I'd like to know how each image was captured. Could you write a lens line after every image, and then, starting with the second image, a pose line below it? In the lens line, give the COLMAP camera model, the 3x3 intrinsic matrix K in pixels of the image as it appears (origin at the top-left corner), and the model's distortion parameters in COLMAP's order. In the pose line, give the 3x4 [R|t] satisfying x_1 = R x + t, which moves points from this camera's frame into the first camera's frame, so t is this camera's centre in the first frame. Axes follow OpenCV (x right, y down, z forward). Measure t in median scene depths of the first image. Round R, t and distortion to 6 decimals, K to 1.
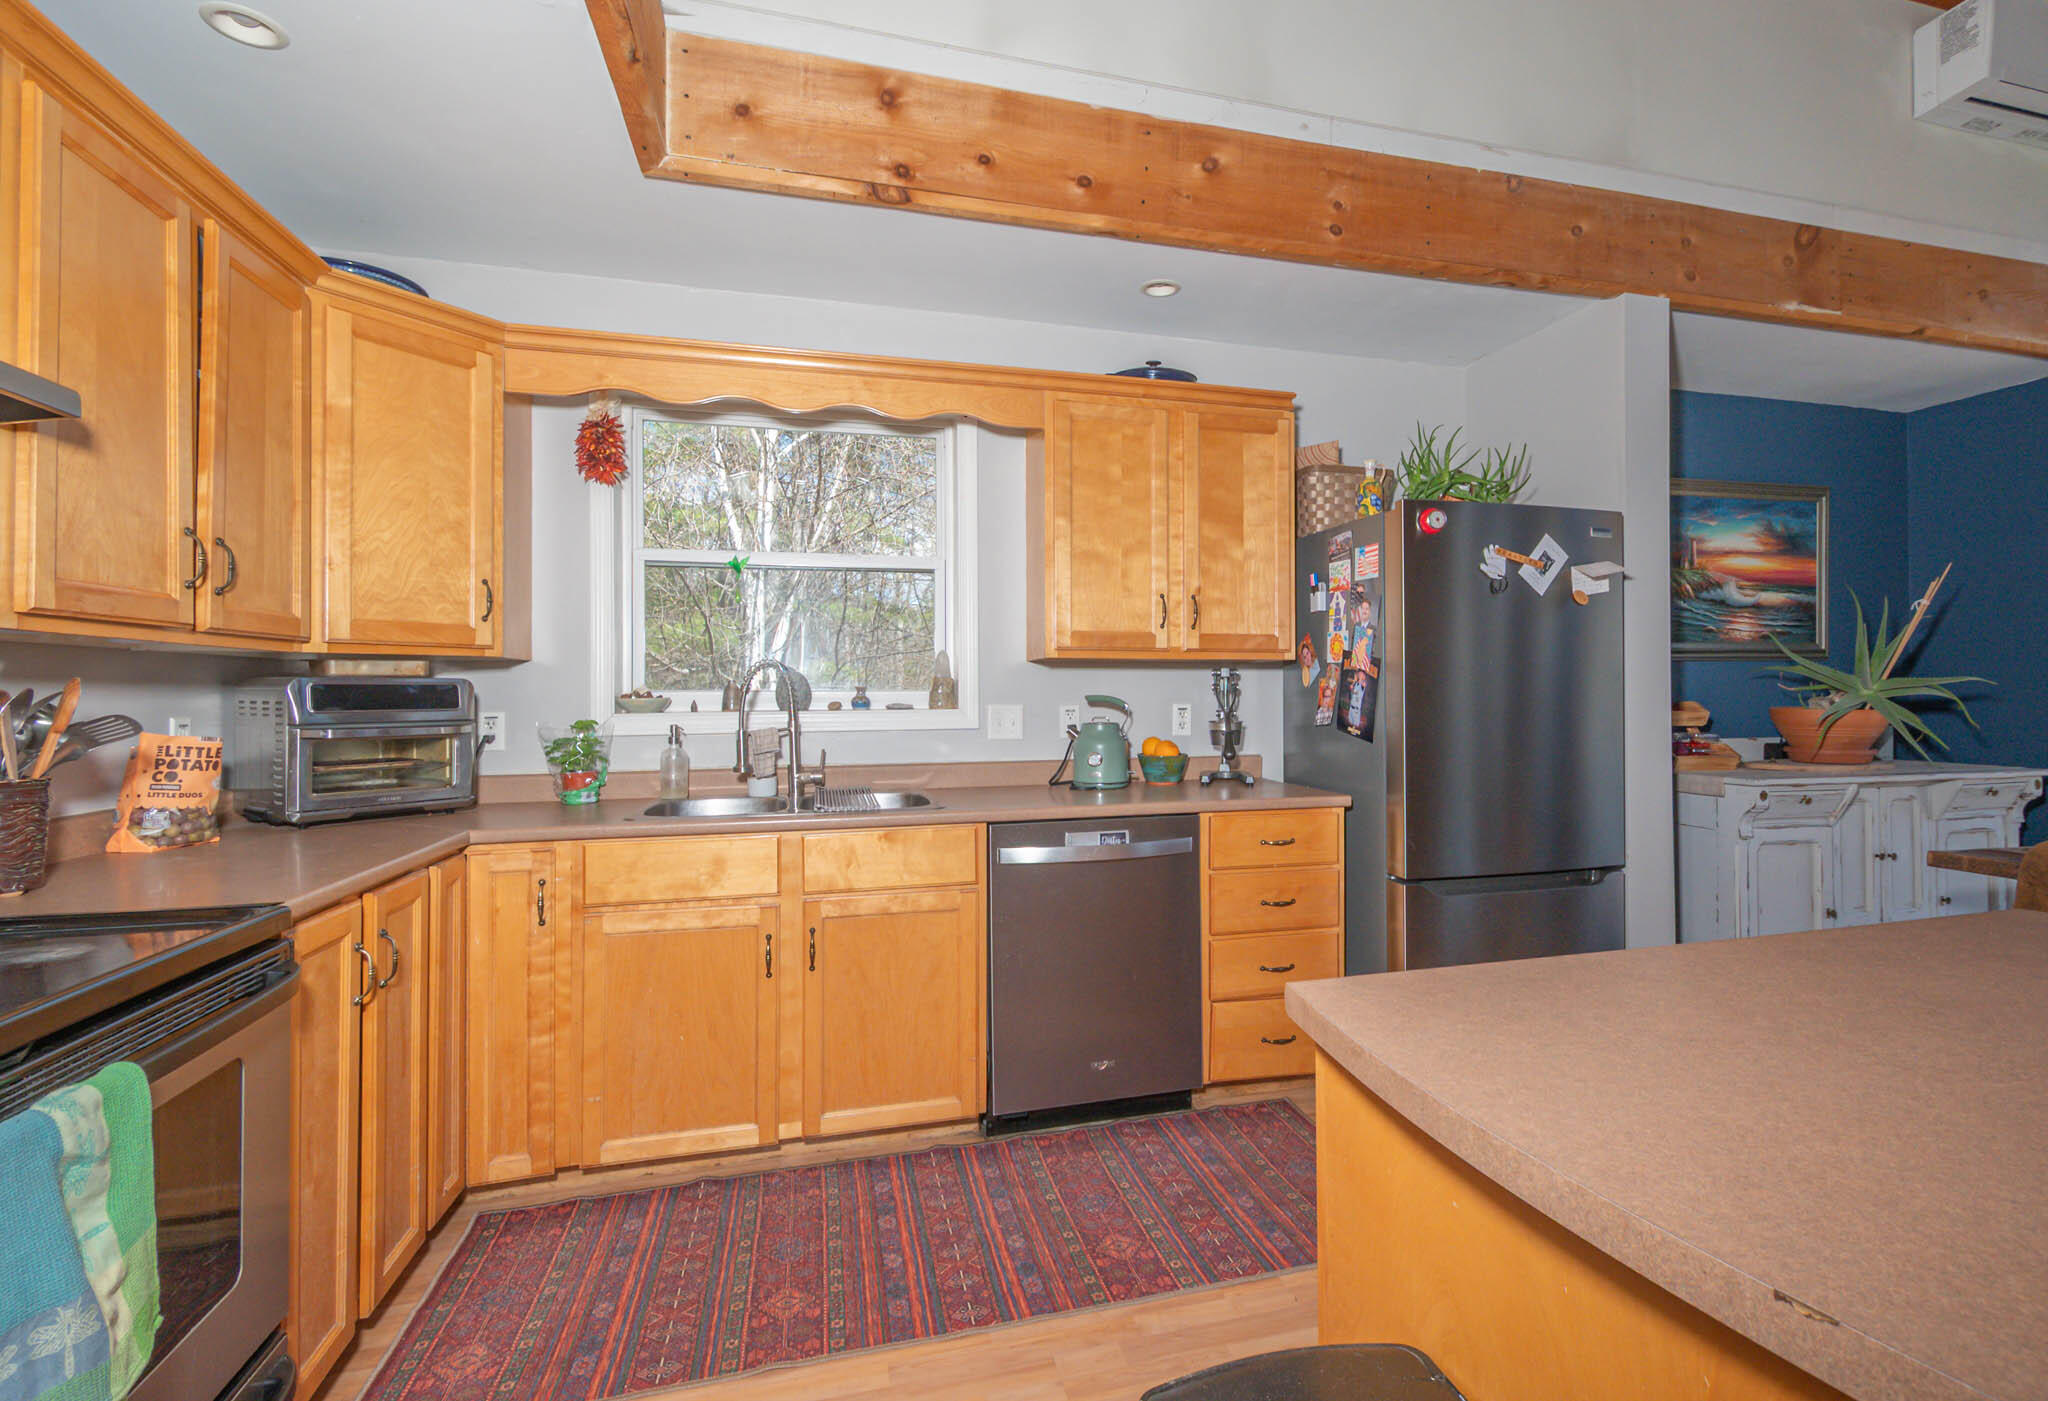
lens RADIAL K [[929.9, 0, 1035.2], [0, 929.9, 698.9], [0, 0, 1]] dist [-0.003756, -0.000912]
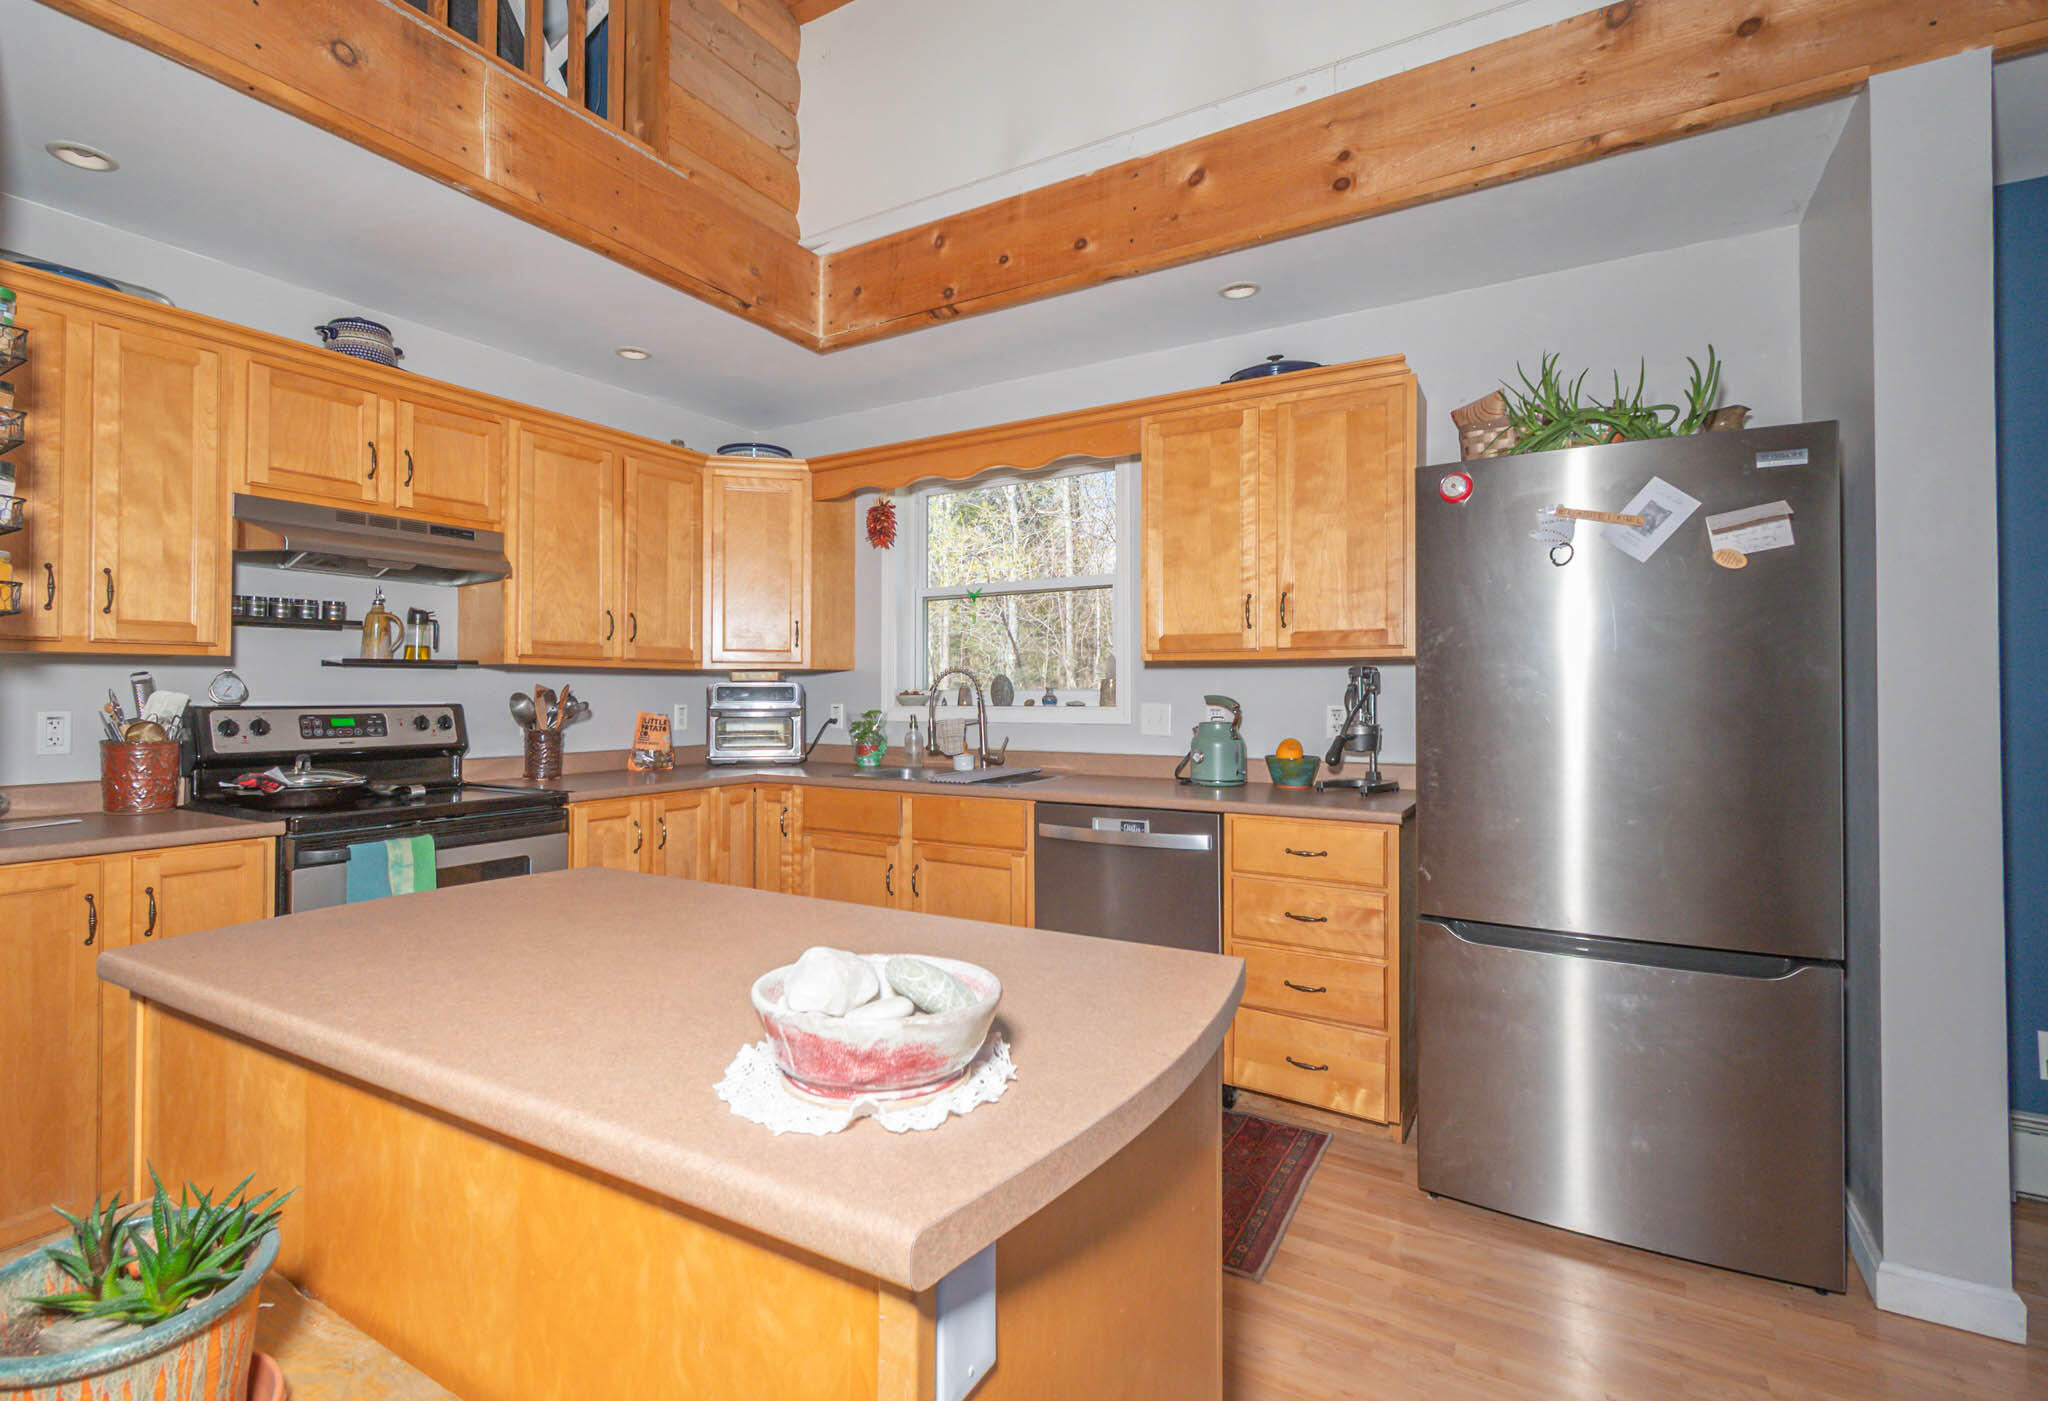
lens RADIAL K [[929.9, 0, 1022.0], [0, 929.9, 695.5], [0, 0, 1]] dist [-0.003756, -0.000912]
pose [[0.696491, 0.006534, -0.717536, 0.676921], [-0.008628, 0.999963, 0.000731, -0.002741], [0.717514, 0.005682, 0.696521, 0.129400]]
